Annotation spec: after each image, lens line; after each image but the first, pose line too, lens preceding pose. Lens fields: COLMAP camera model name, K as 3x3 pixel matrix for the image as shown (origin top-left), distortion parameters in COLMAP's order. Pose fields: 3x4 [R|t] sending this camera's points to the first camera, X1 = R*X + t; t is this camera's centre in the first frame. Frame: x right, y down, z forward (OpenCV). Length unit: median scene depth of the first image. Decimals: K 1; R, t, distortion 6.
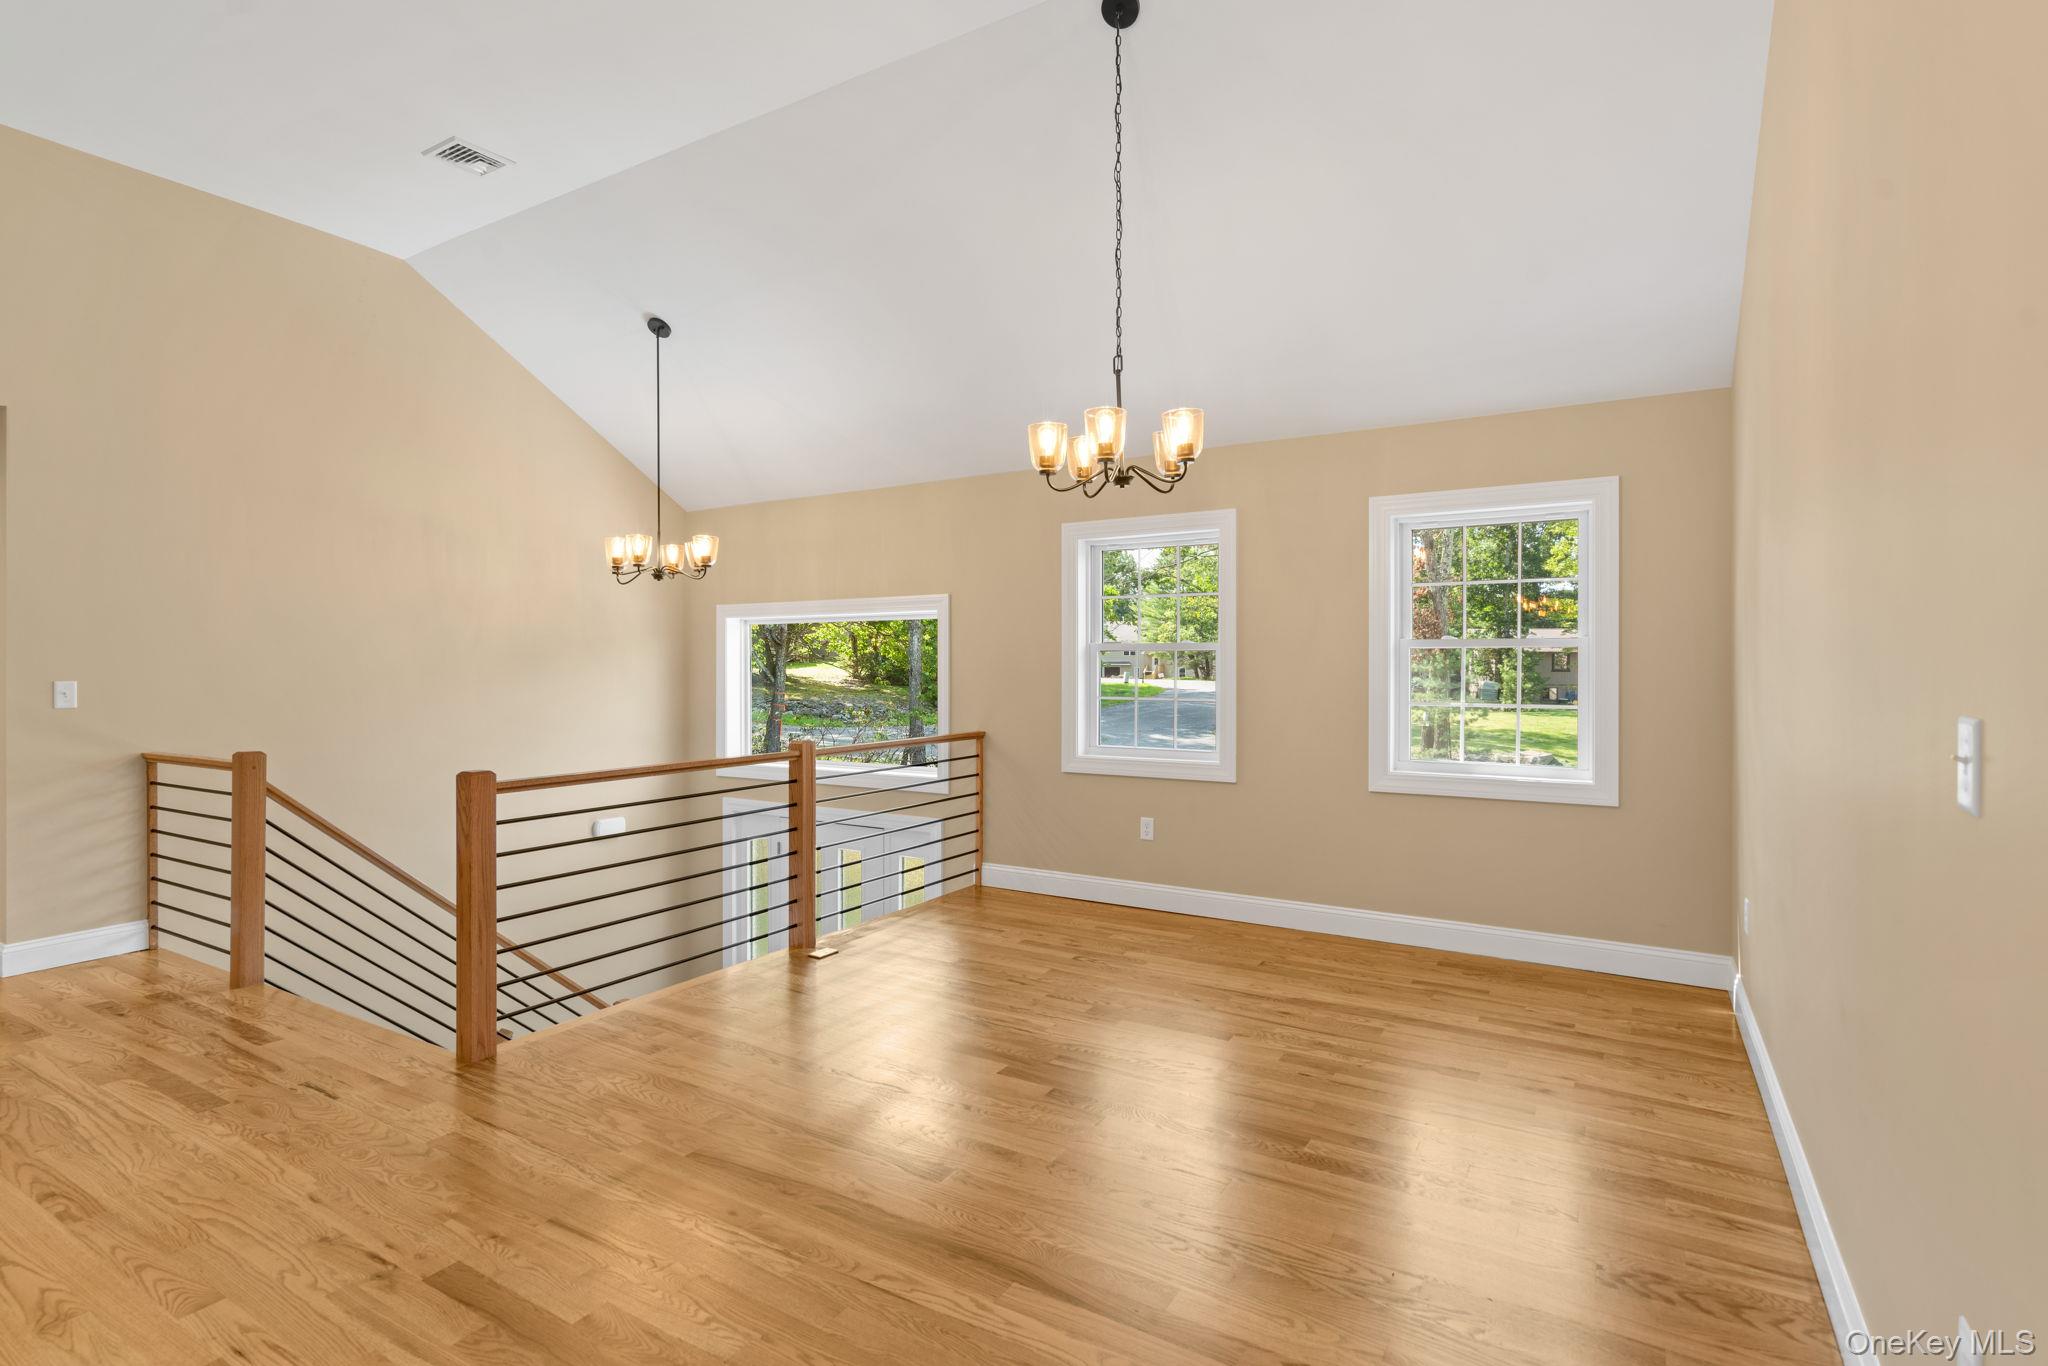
lens RADIAL K [[999.3, 0, 1023.8], [0, 999.3, 664.6], [0, 0, 1]] dist [-0.015810, 0.001038]
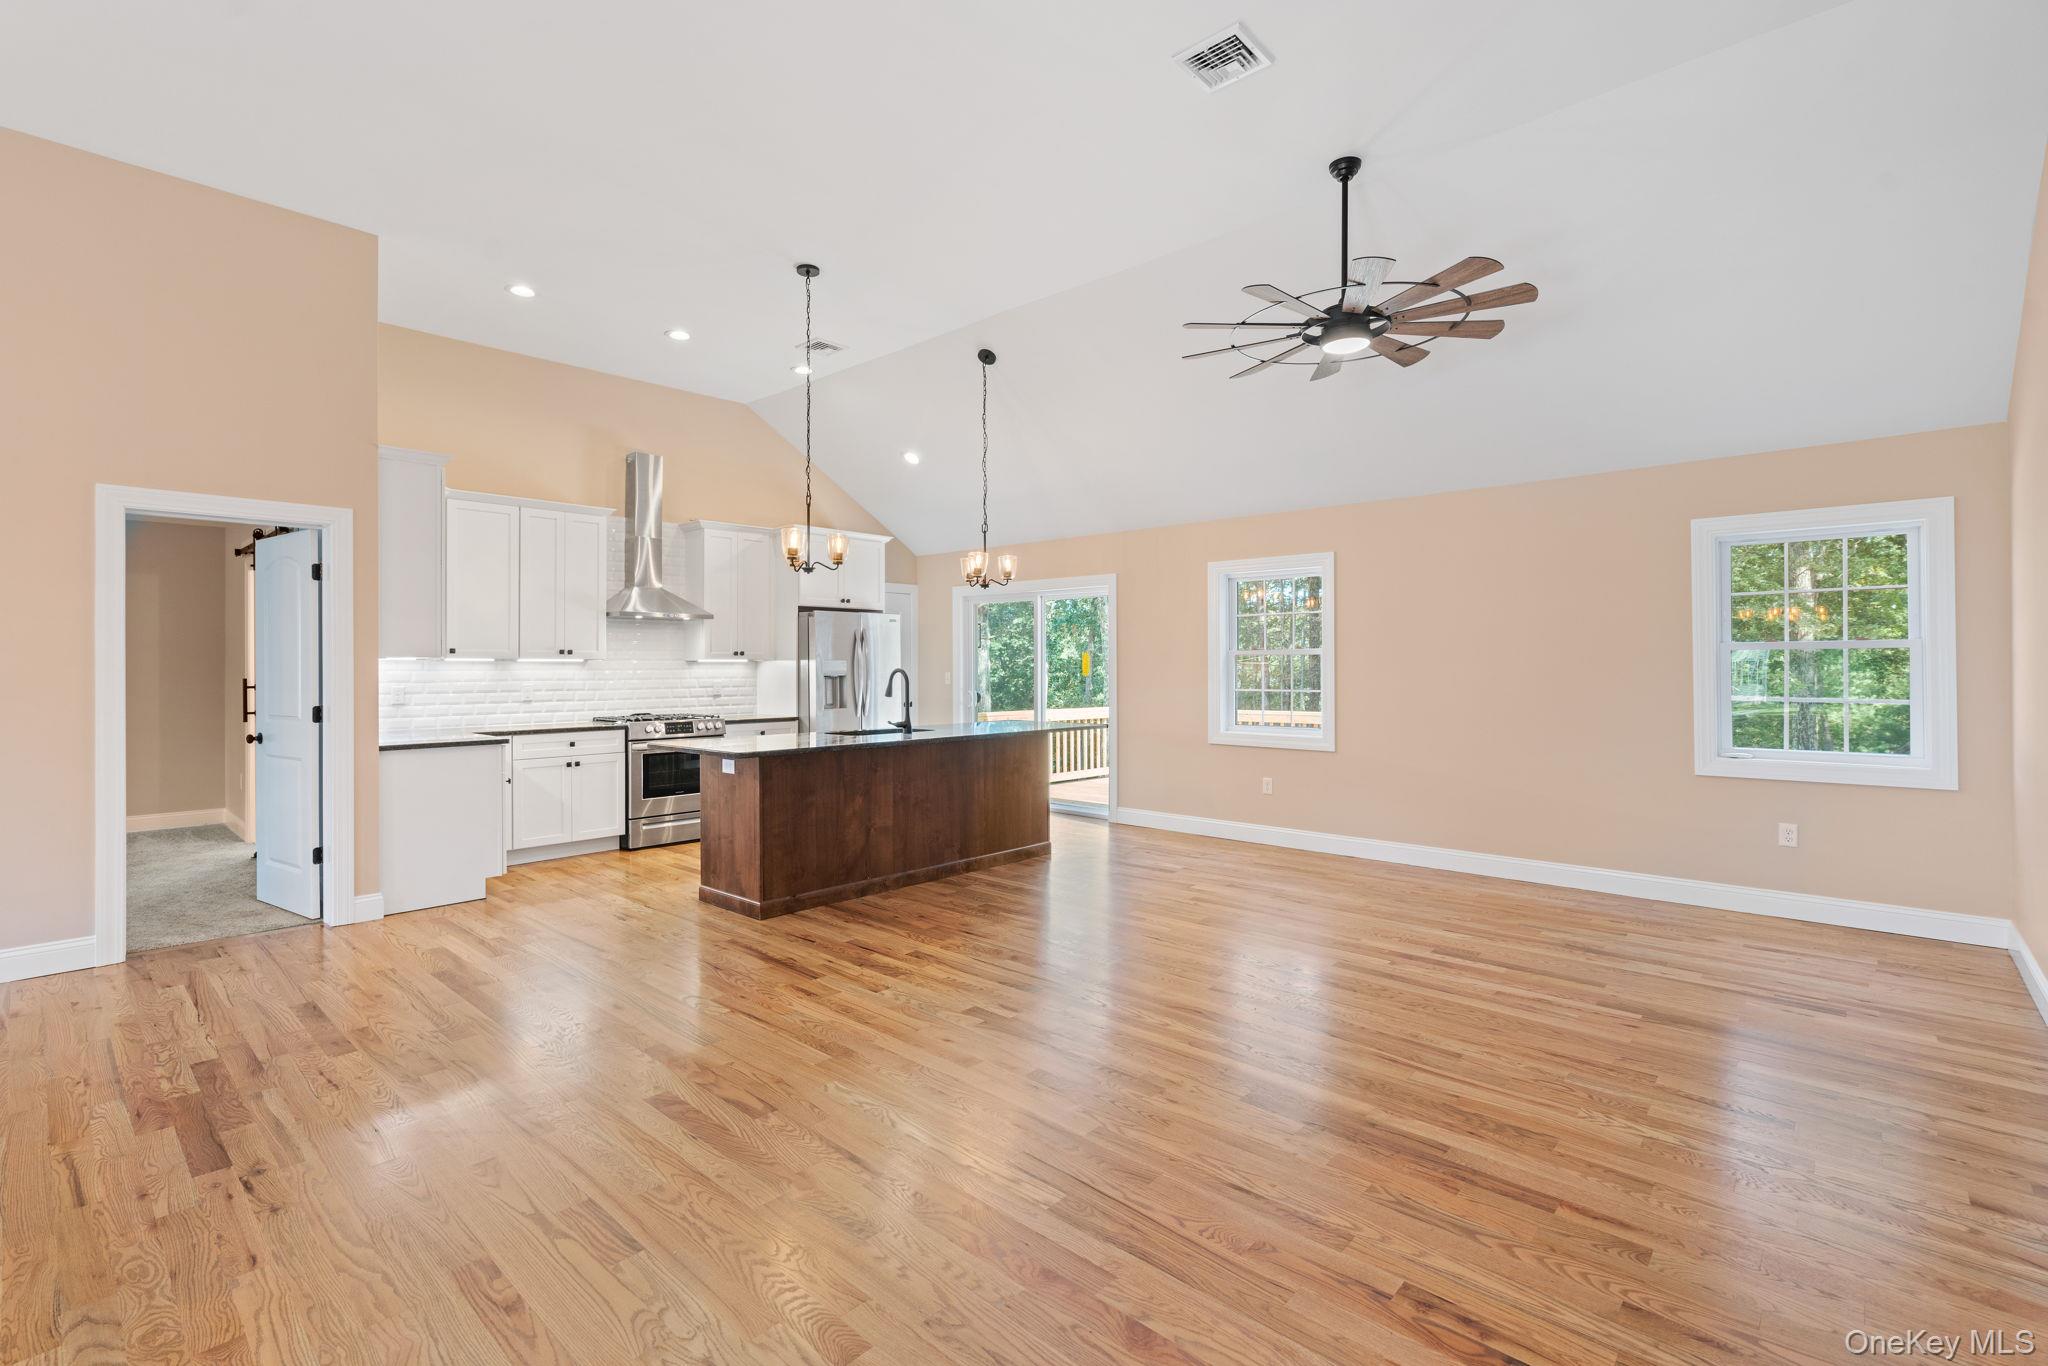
lens RADIAL K [[928.2, 0, 980.0], [0, 928.2, 669.2], [0, 0, 1]] dist [-0.011013, 0.003941]
pose [[-0.973360, 0.001281, 0.229278, -0.817847], [0.002311, 0.999988, 0.004224, 0.001276], [-0.229270, 0.004642, -0.973352, 0.873871]]
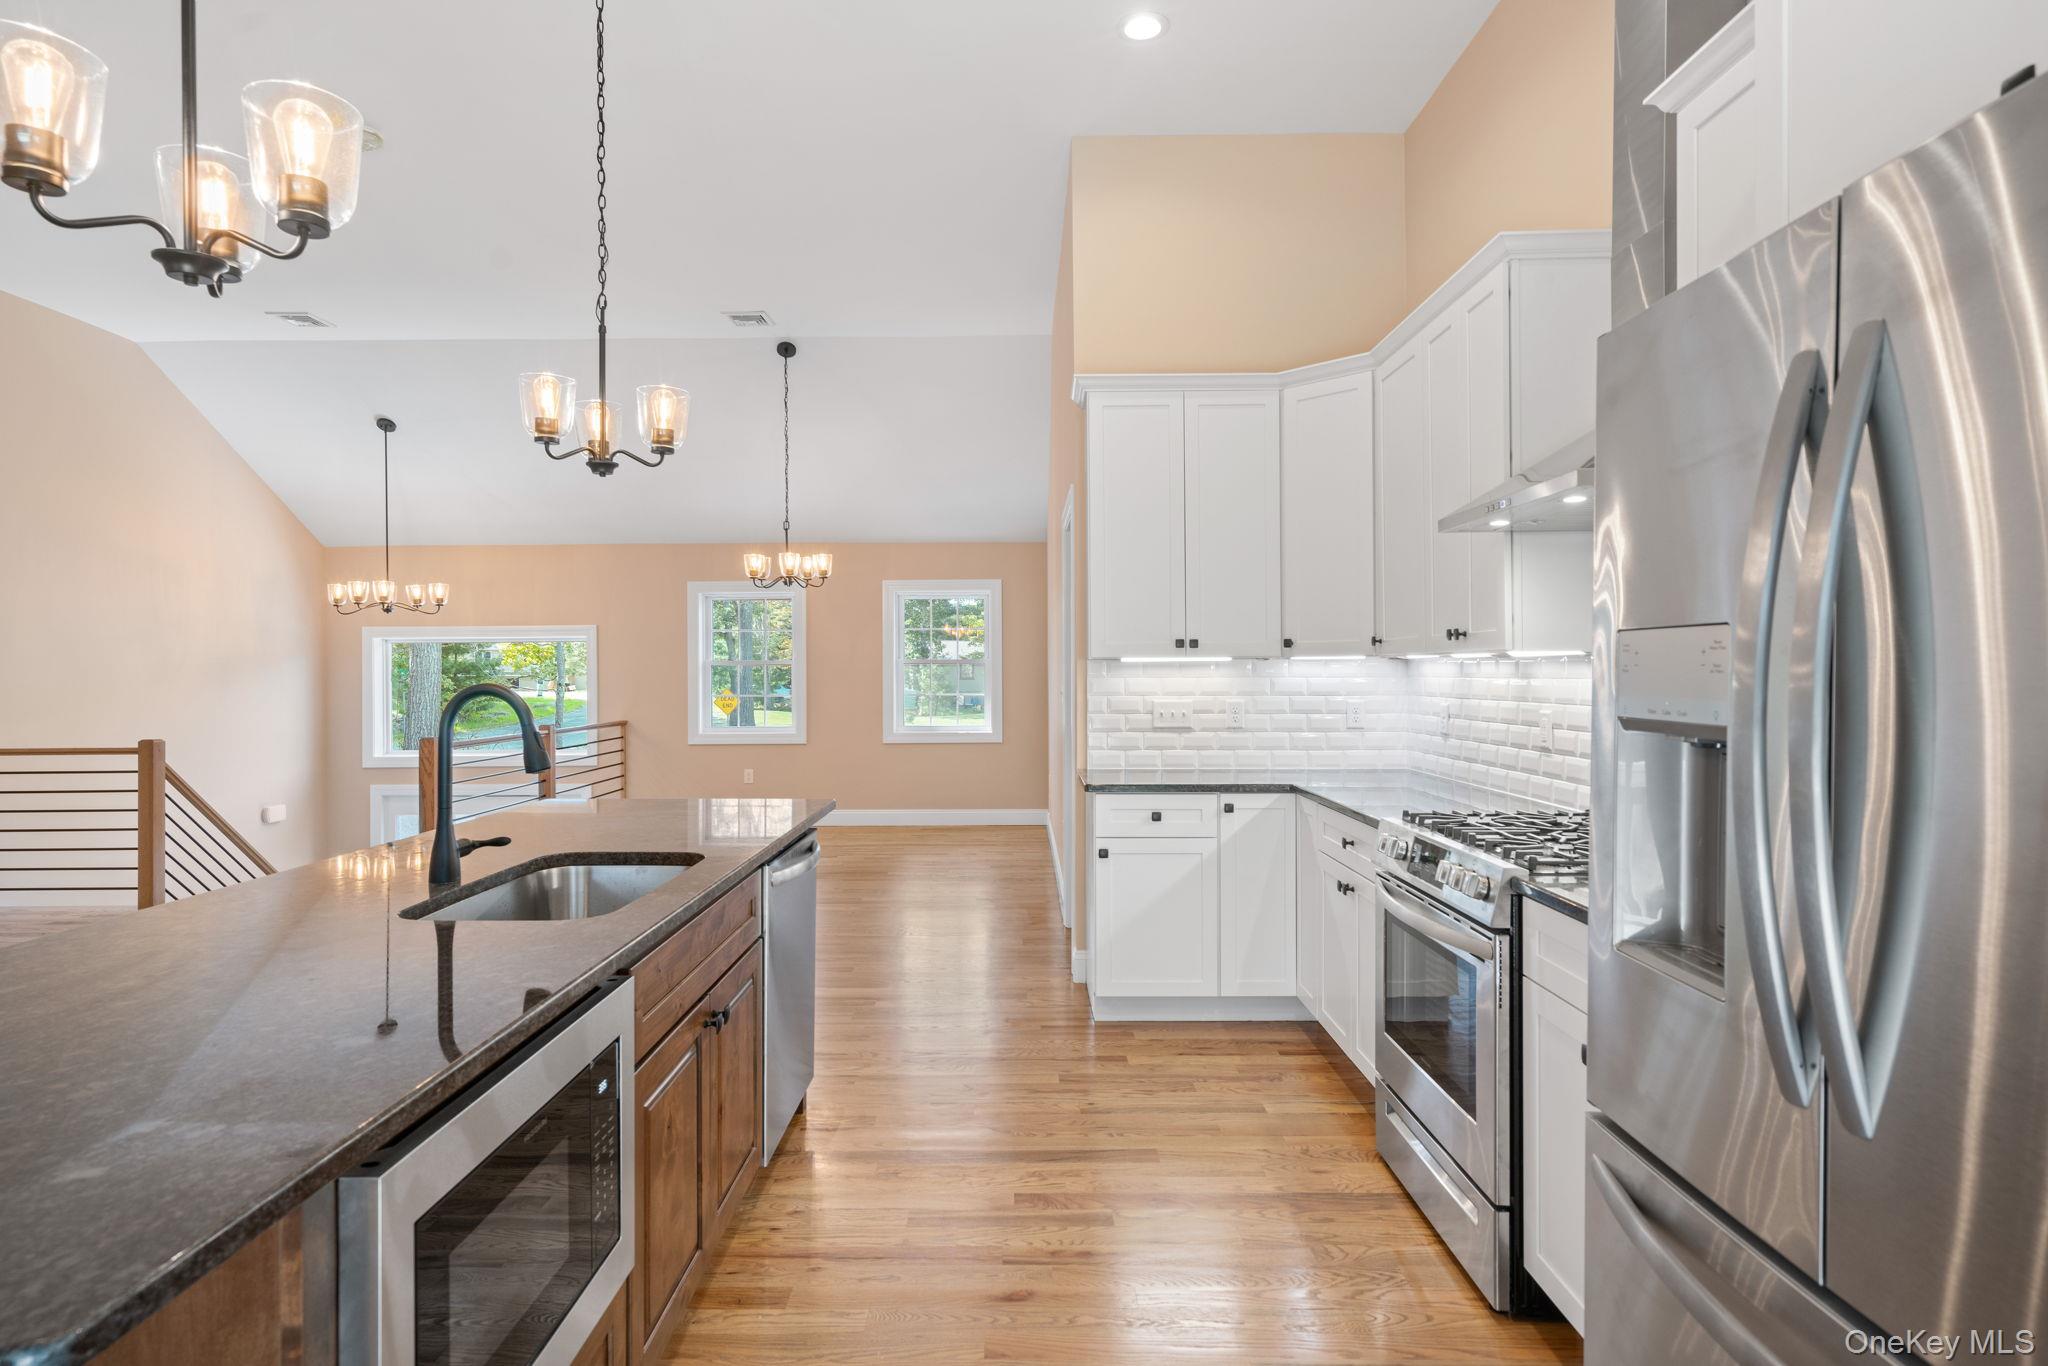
lens RADIAL K [[1090.7, 0, 1018.3], [0, 1090.7, 675.3], [0, 0, 1]] dist [0.000899, -0.001794]
pose [[0.855705, -0.005820, 0.517431, -0.476162], [0.005607, 0.999982, 0.001974, 0.001451], [-0.517433, 0.001212, 0.855723, -0.835312]]
